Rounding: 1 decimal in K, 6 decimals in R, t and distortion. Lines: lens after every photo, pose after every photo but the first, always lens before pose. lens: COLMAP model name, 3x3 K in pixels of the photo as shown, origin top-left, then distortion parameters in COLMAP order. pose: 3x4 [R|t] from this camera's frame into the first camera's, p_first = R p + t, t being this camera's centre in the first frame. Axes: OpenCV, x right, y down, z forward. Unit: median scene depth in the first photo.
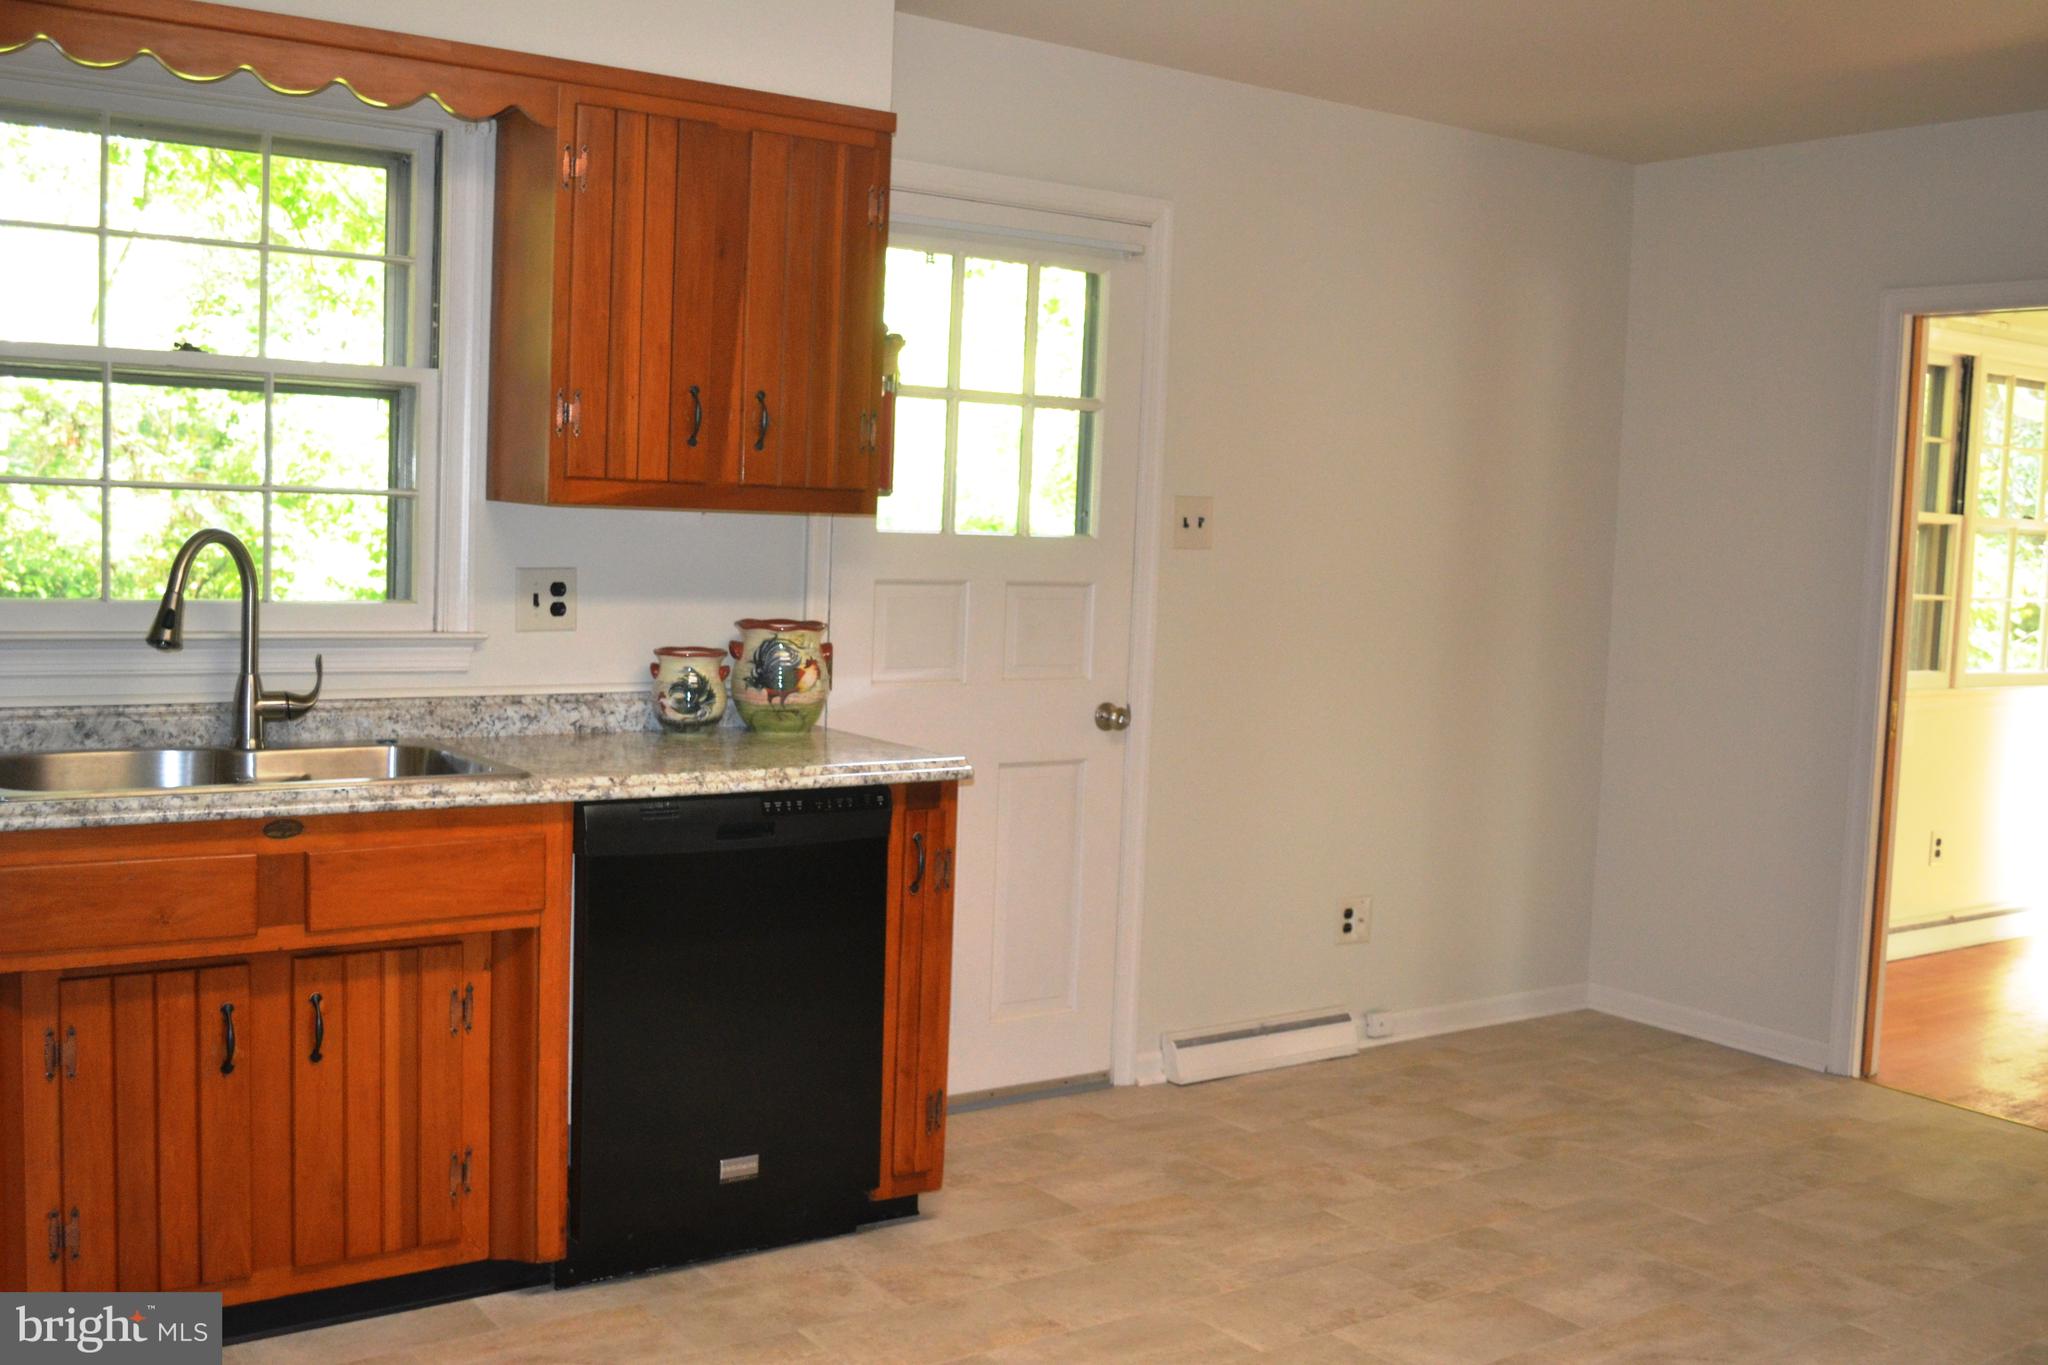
lens RADIAL K [[2014.5, 0, 1024.0], [0, 2014.5, 682.5], [0, 0, 1]] dist [-0.008553, 0.010413]
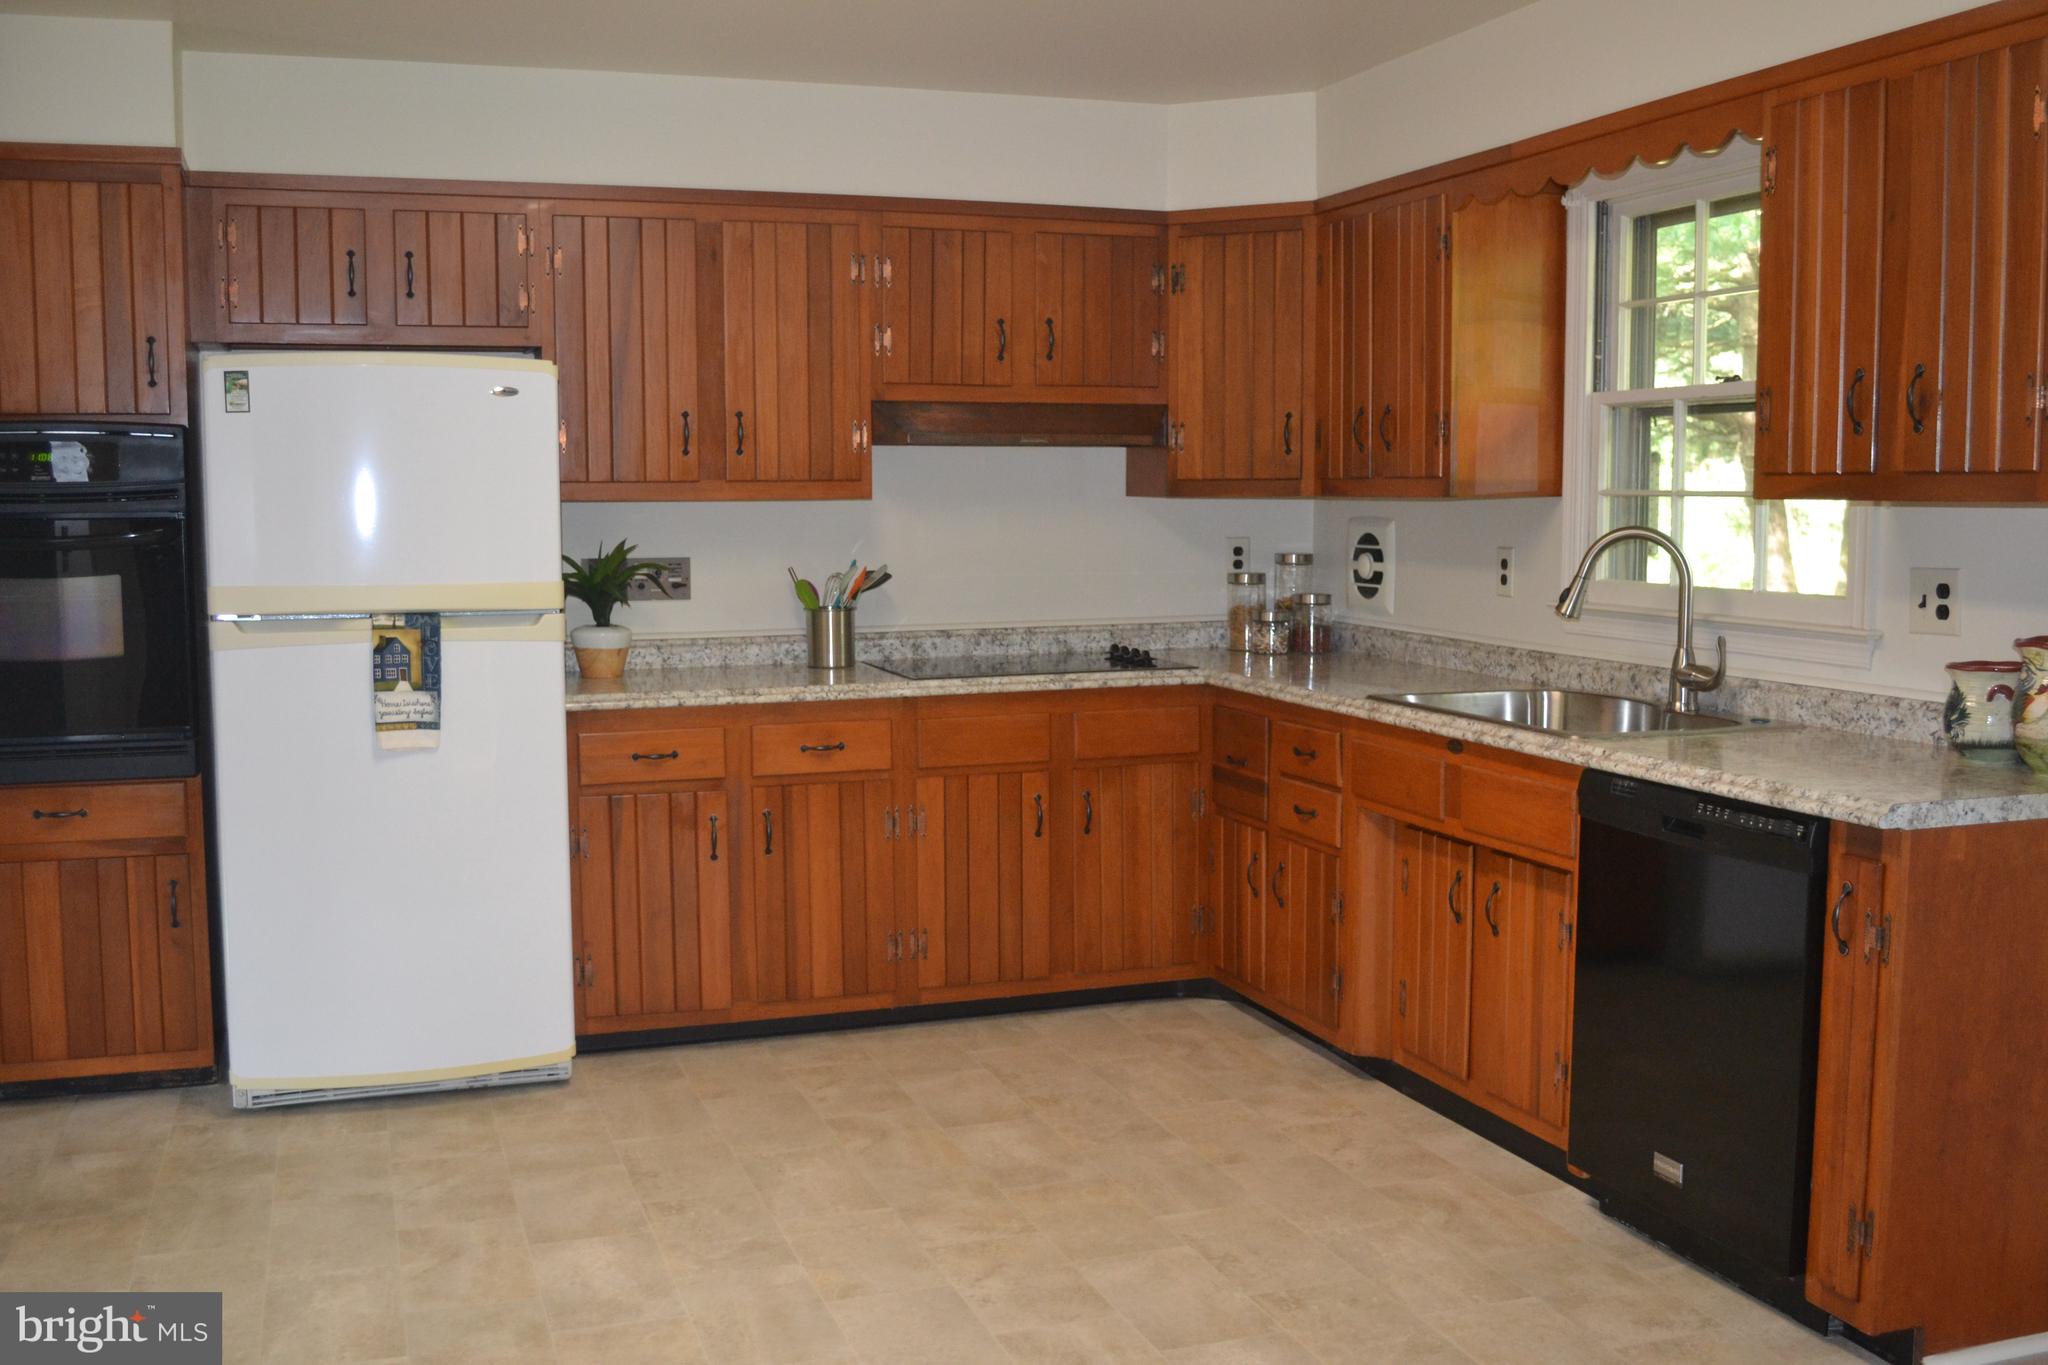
lens RADIAL K [[2014.5, 0, 1024.0], [0, 2014.5, 682.5], [0, 0, 1]] dist [-0.008553, 0.010413]
pose [[-0.269758, 0.060138, -0.961048, 0.857701], [-0.088705, 0.992252, 0.086990, -0.051634], [0.958834, 0.108716, -0.262334, 0.911637]]
